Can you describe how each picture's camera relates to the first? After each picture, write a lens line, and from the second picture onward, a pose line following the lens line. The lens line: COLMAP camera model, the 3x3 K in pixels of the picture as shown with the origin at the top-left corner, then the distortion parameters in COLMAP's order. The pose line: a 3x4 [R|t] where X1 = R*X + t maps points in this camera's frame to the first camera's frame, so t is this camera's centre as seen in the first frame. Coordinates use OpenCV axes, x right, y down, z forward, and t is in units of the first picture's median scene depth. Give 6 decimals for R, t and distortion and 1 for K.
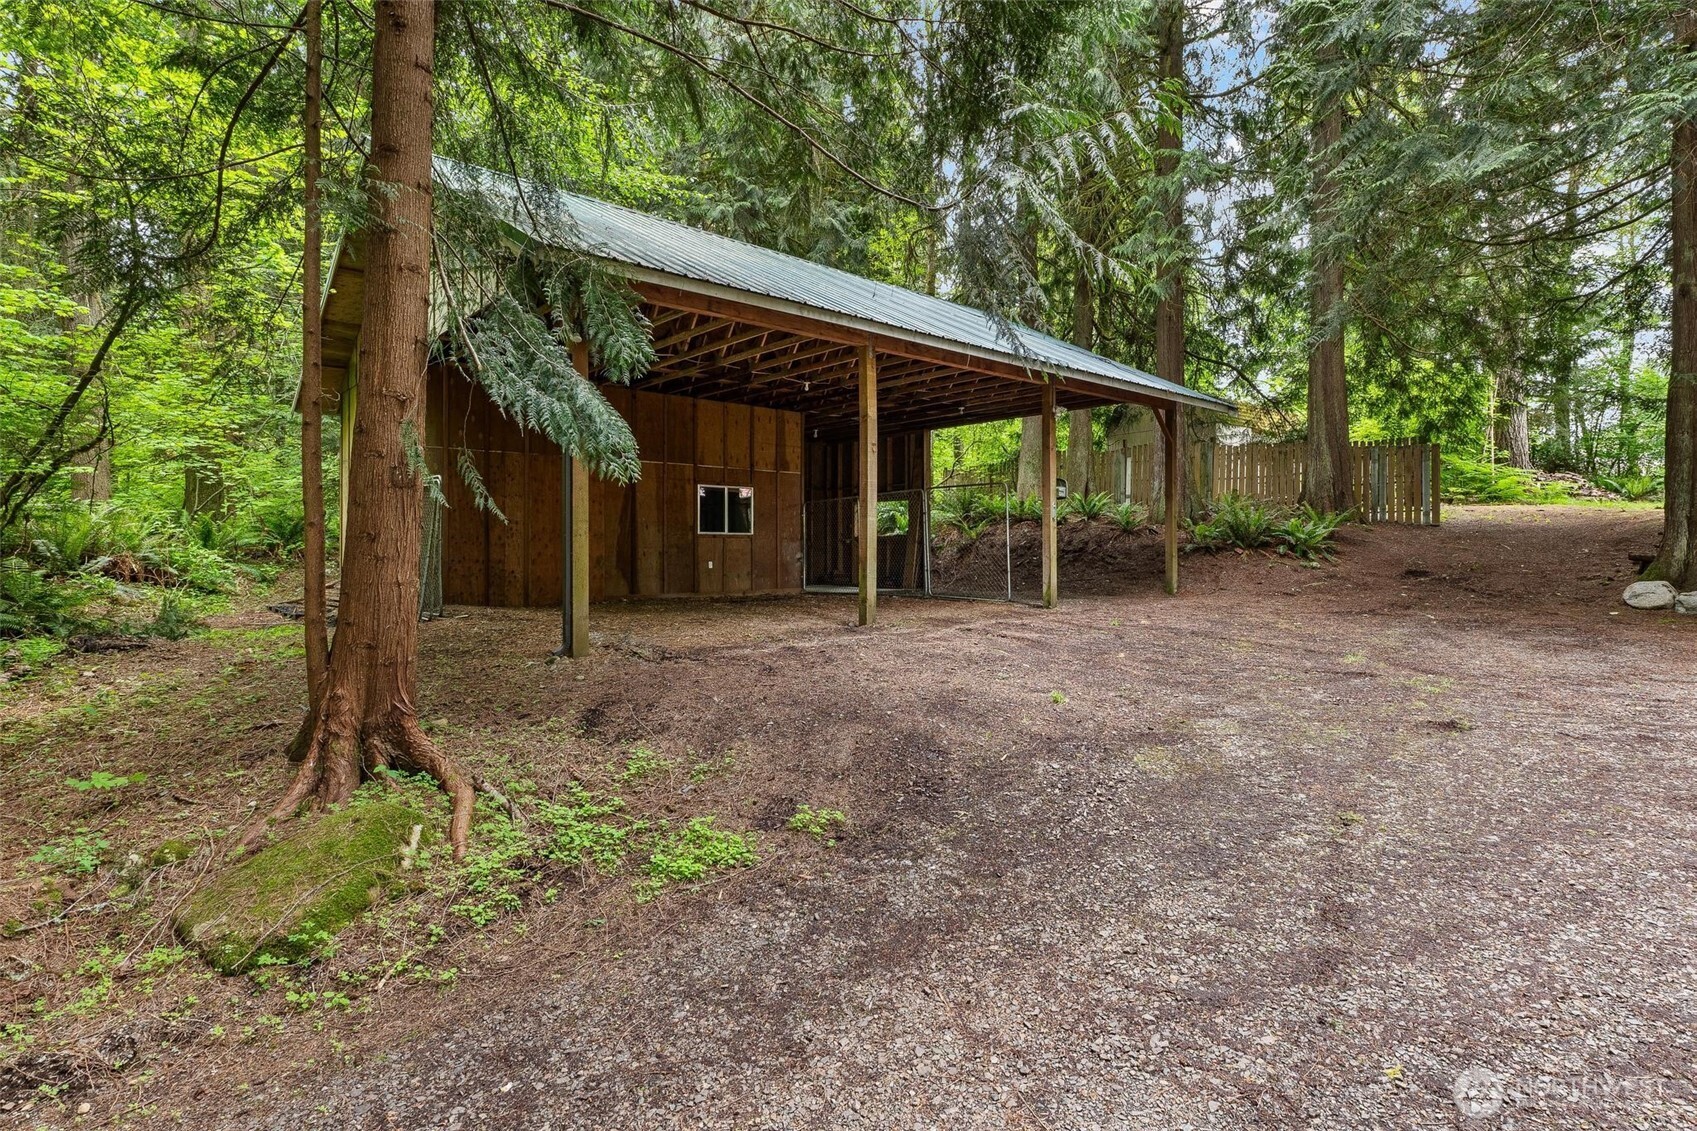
lens RADIAL K [[843.0, 0, 855.0], [0, 843.0, 545.4], [0, 0, 1]] dist [0.001882, 0.000078]
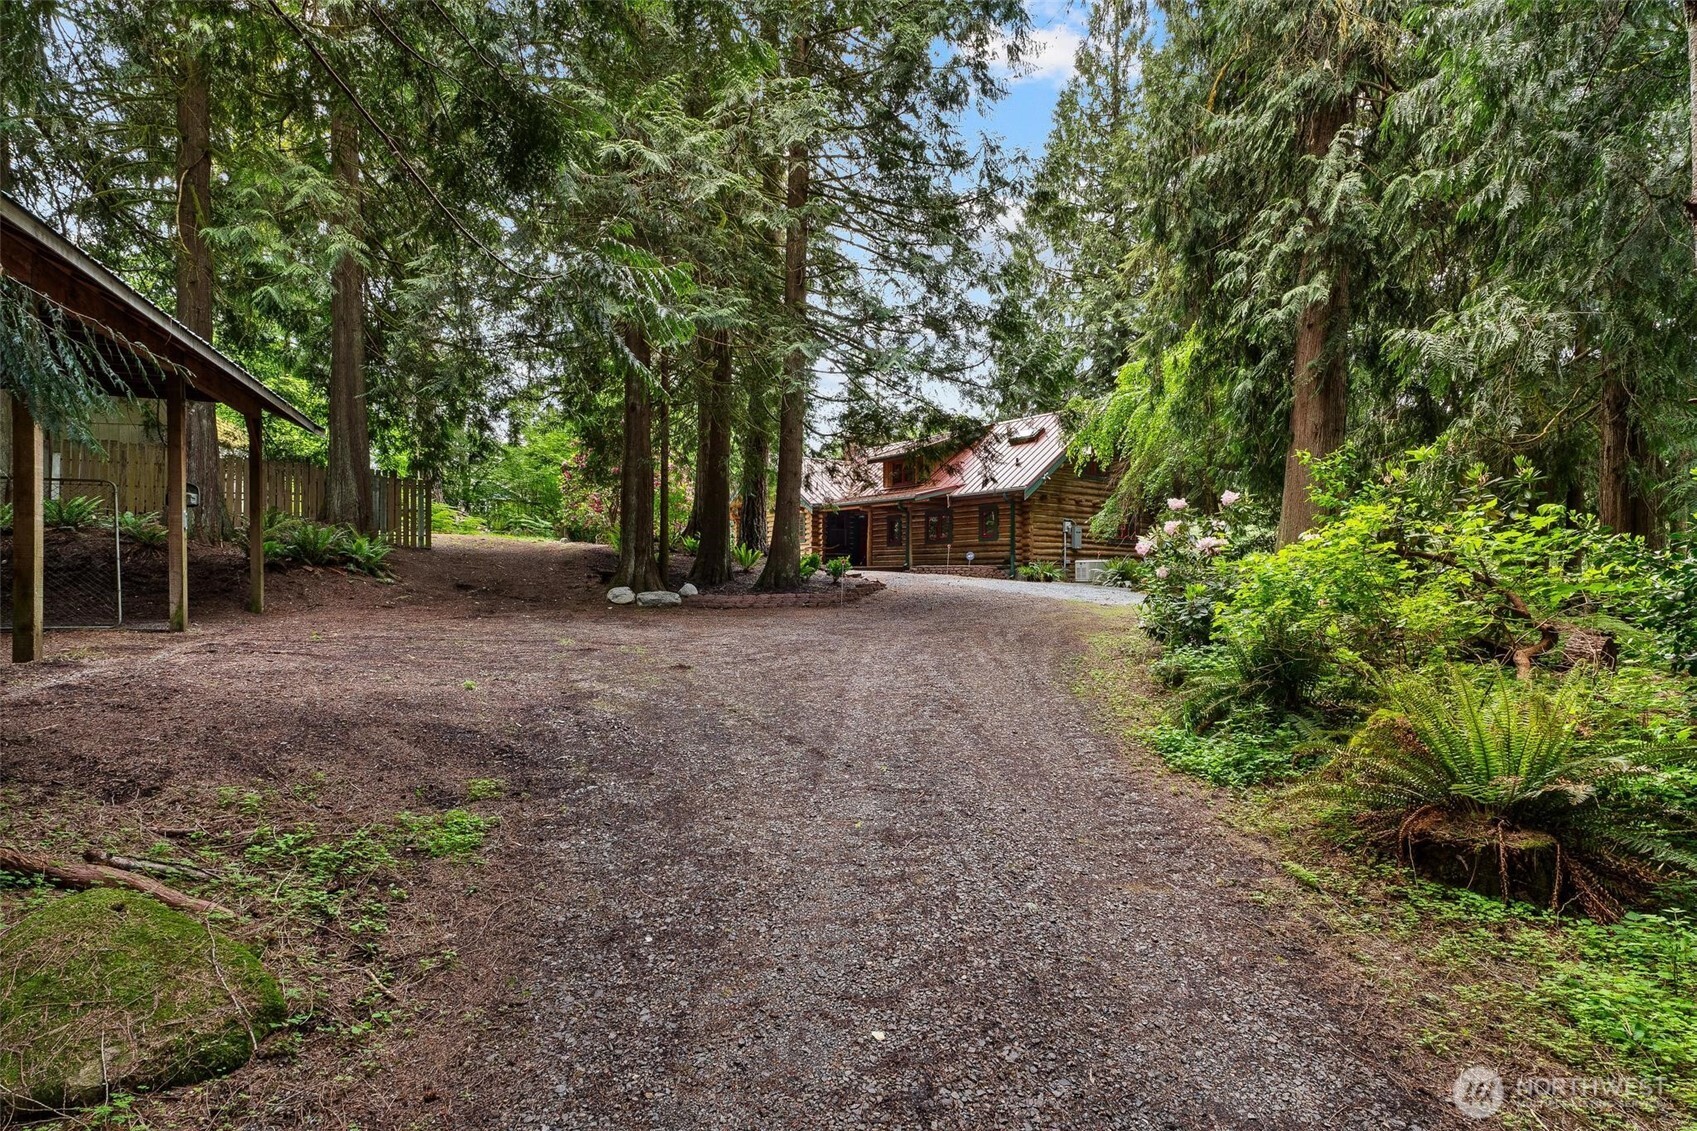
lens RADIAL K [[798.9, 0, 857.2], [0, 798.9, 571.5], [0, 0, 1]] dist [-0.000448, -0.001176]
pose [[0.364516, -0.000334, 0.931197, -0.282928], [-0.003695, 0.999992, 0.001805, 0.008641], [-0.931190, -0.004099, 0.364512, 0.041806]]
